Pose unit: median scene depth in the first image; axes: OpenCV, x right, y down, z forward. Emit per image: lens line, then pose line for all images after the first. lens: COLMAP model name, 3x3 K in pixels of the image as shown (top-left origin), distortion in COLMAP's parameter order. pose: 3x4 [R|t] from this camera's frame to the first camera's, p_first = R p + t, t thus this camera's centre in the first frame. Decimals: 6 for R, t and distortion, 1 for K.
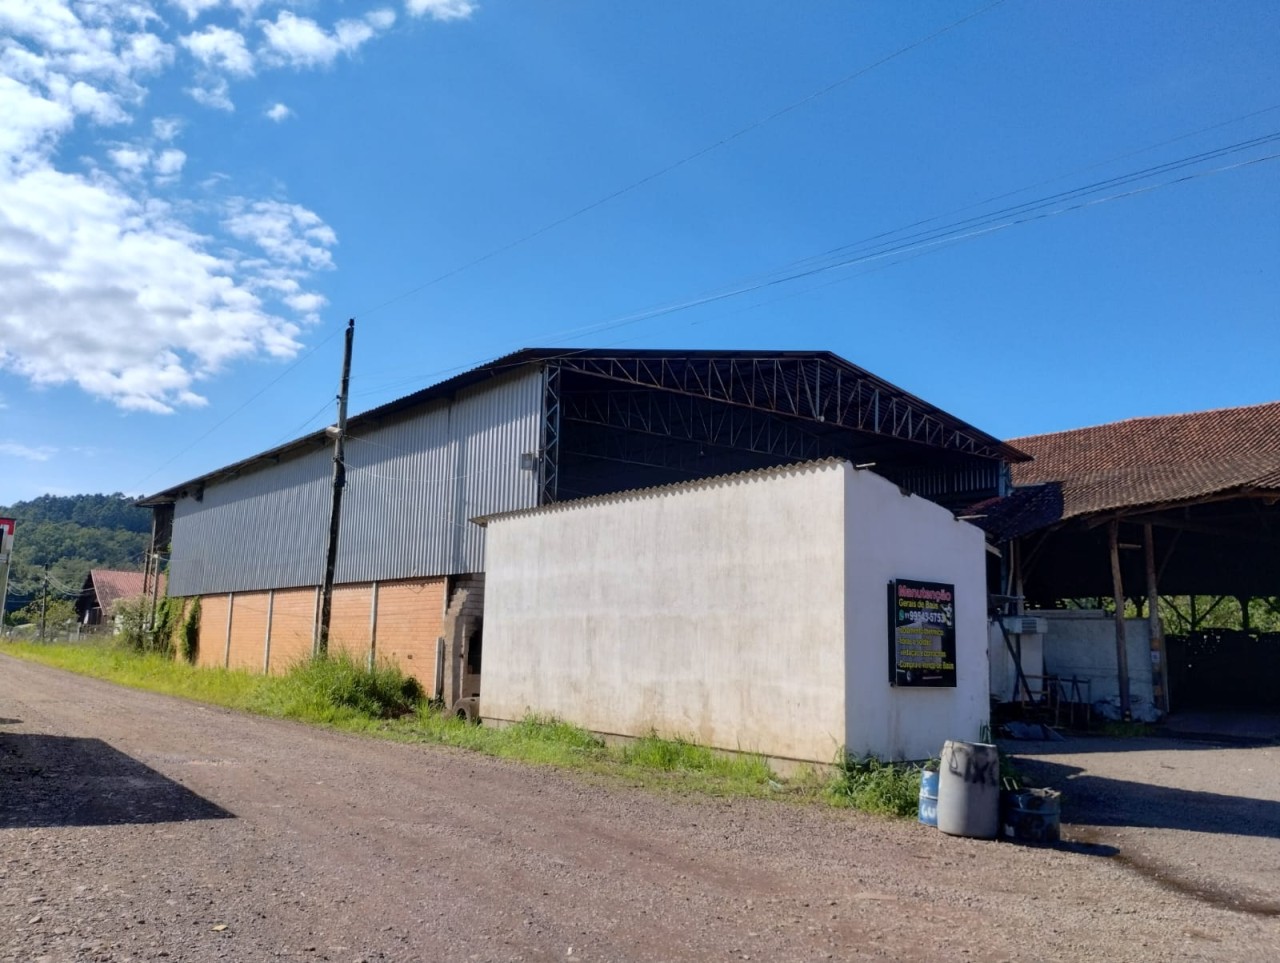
lens RADIAL K [[1060.3, 0, 636.9], [0, 1060.3, 484.7], [0, 0, 1]] dist [0.054771, -0.075268]
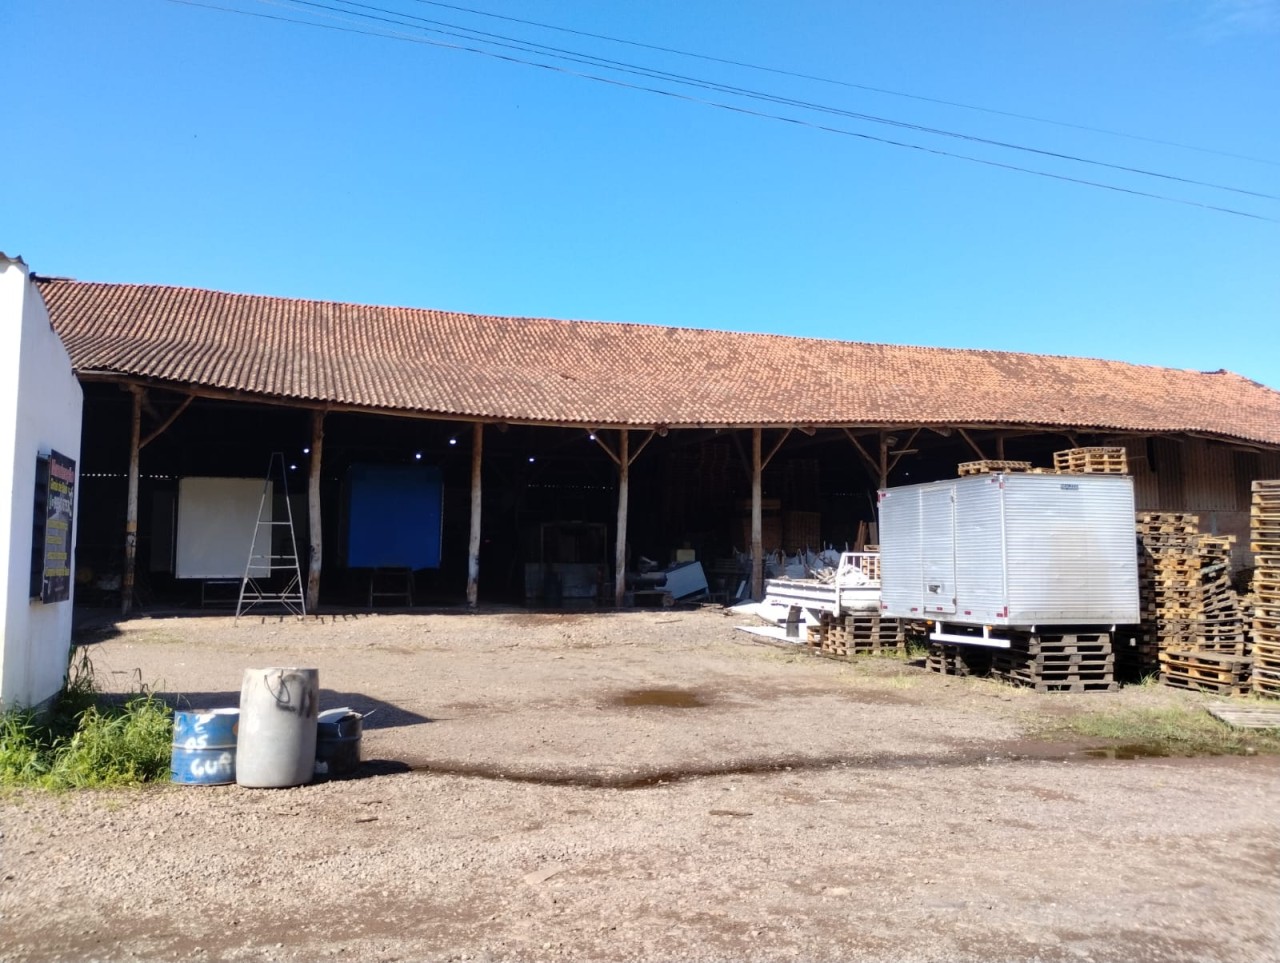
lens RADIAL K [[1060.3, 0, 636.9], [0, 1060.3, 484.7], [0, 0, 1]] dist [0.054771, -0.075268]
pose [[0.270324, 0.064047, 0.960637, -0.394153], [-0.149688, 0.988447, -0.023779, 0.088071], [-0.951062, -0.137368, 0.276788, 0.561028]]
